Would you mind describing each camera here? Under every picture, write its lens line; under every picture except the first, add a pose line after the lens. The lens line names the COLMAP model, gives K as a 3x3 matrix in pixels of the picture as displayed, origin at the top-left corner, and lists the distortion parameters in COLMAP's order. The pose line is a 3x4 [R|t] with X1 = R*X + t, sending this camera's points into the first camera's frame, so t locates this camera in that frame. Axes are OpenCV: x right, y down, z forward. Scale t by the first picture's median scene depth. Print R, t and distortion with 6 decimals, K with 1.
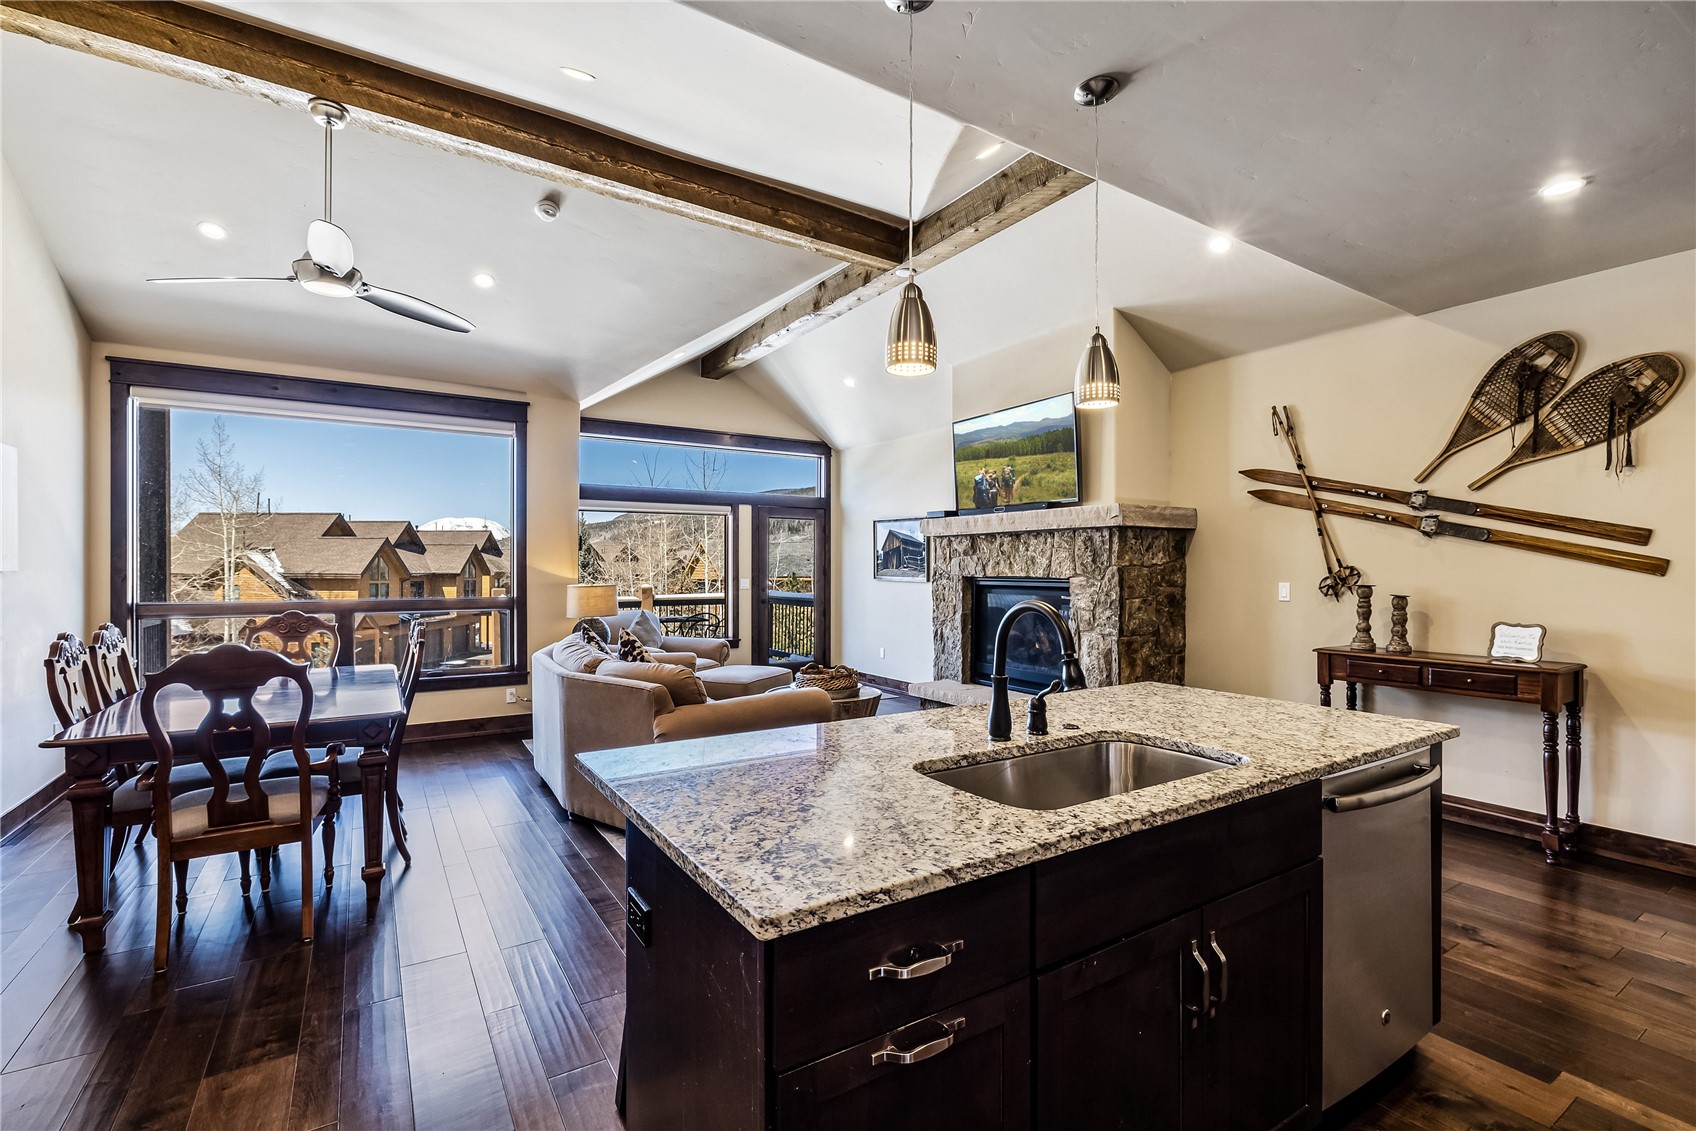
lens RADIAL K [[750.7, 0, 844.4], [0, 750.7, 570.2], [0, 0, 1]] dist [-0.002090, -0.000076]
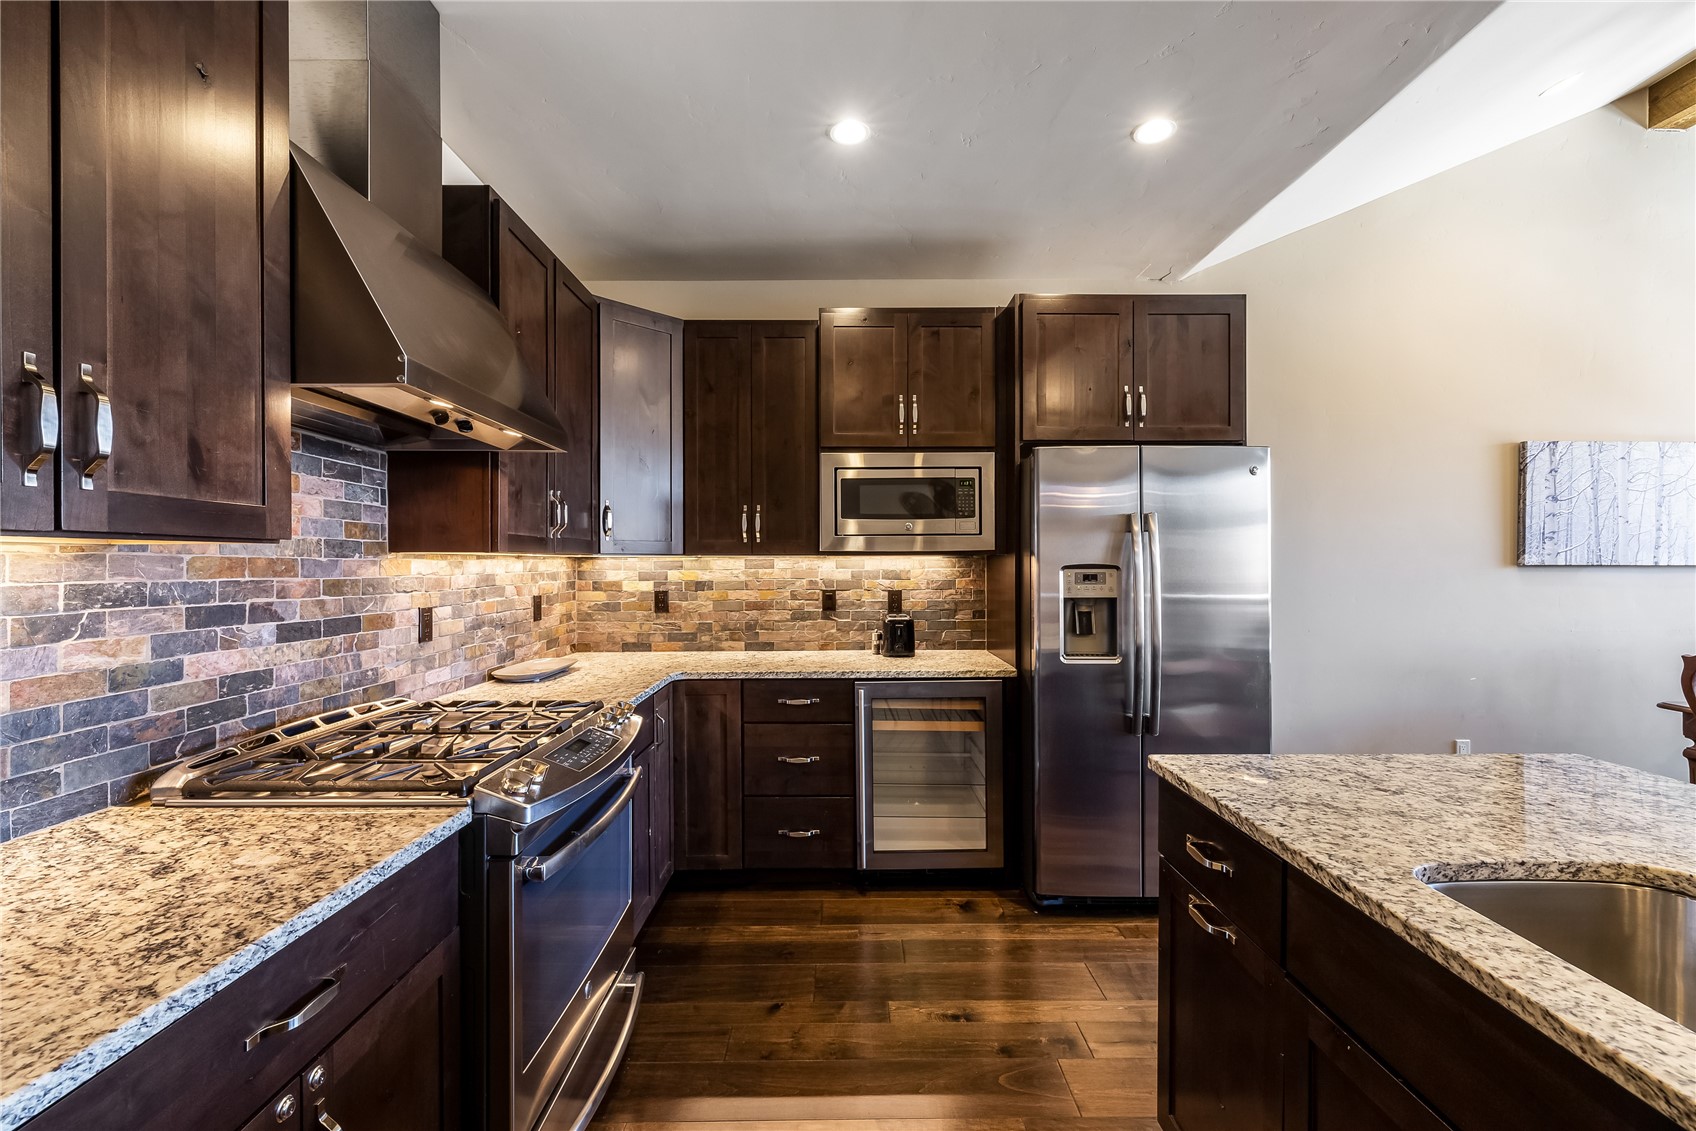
lens RADIAL K [[712.6, 0, 845.5], [0, 712.6, 565.7], [0, 0, 1]] dist [0.002416, 0.000255]
pose [[-0.540265, -0.000733, -0.841495, 1.228645], [0.001509, 0.999997, -0.001840, 0.001954], [0.841494, -0.002264, -0.540262, 0.922079]]
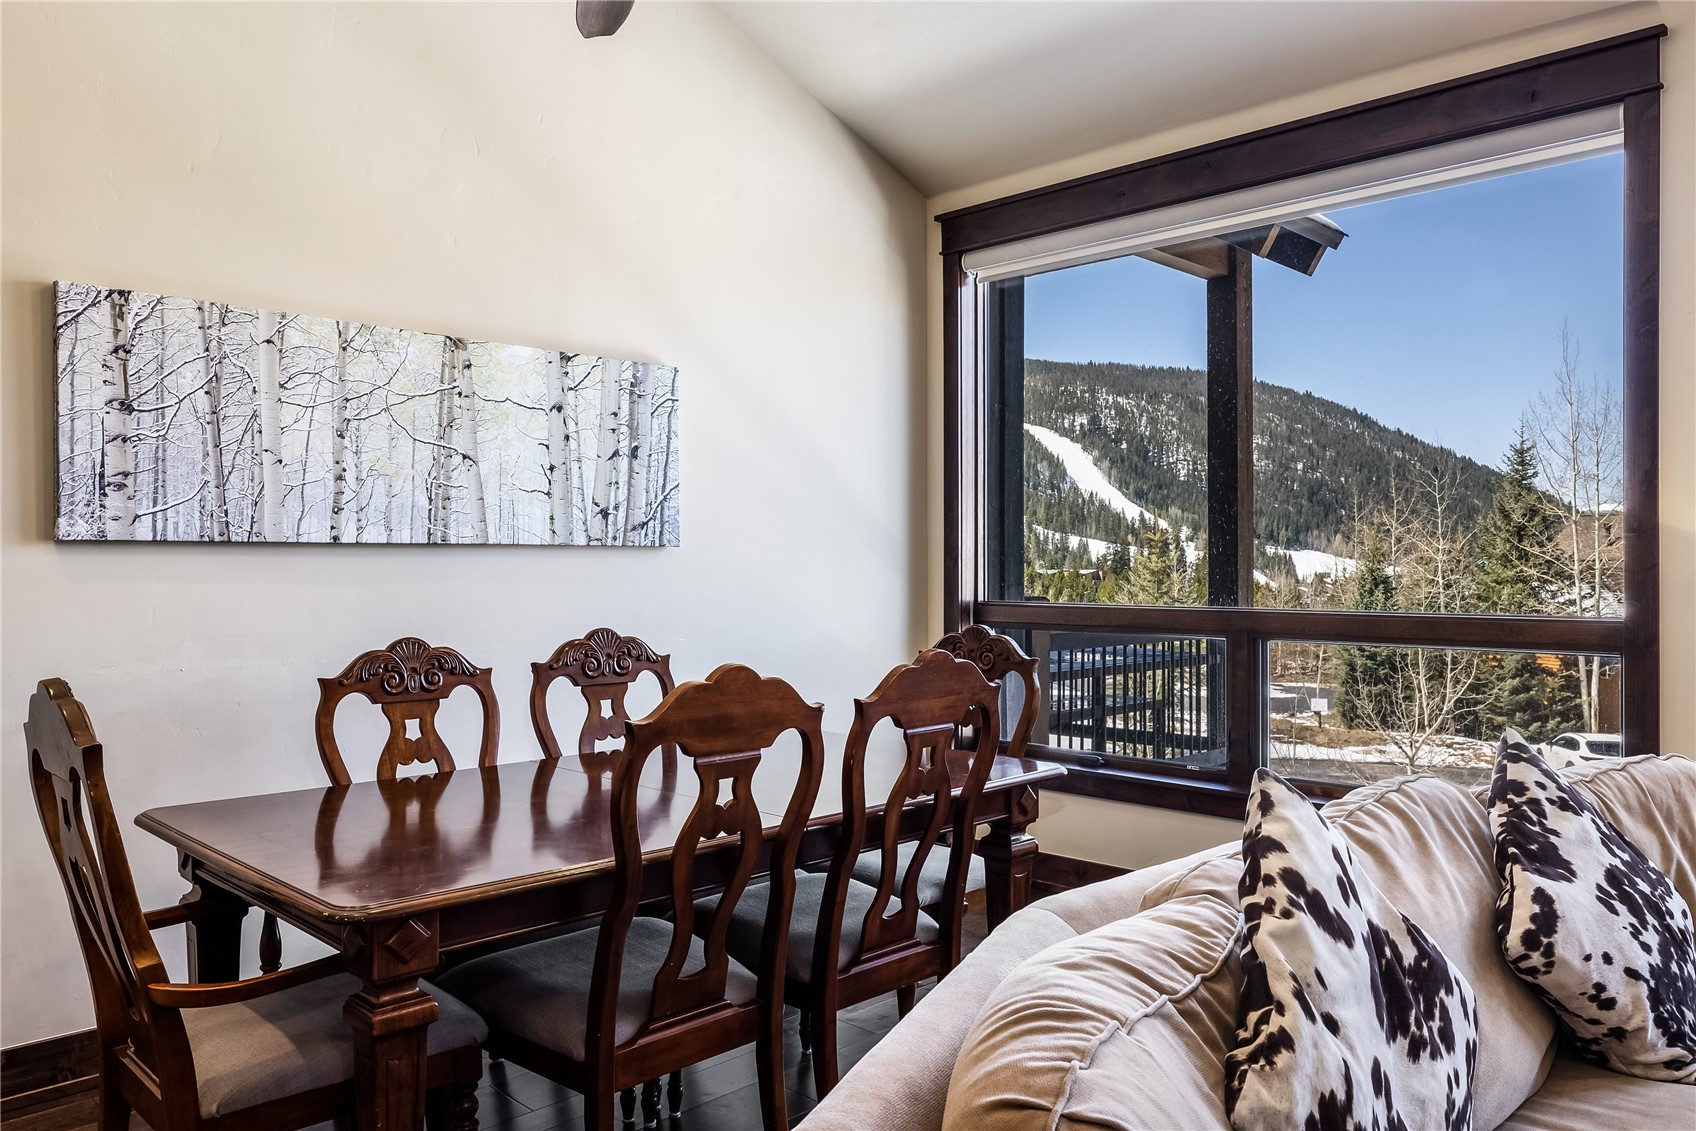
lens RADIAL K [[1273.9, 0, 847.7], [0, 1273.9, 565.1], [0, 0, 1]] dist [-0.007405, -0.002818]
pose [[0.210973, 0.000760, -0.977492, 0.235284], [0.005810, 0.999981, 0.002032, 0.043118], [0.977475, -0.006108, 0.210964, 2.367336]]
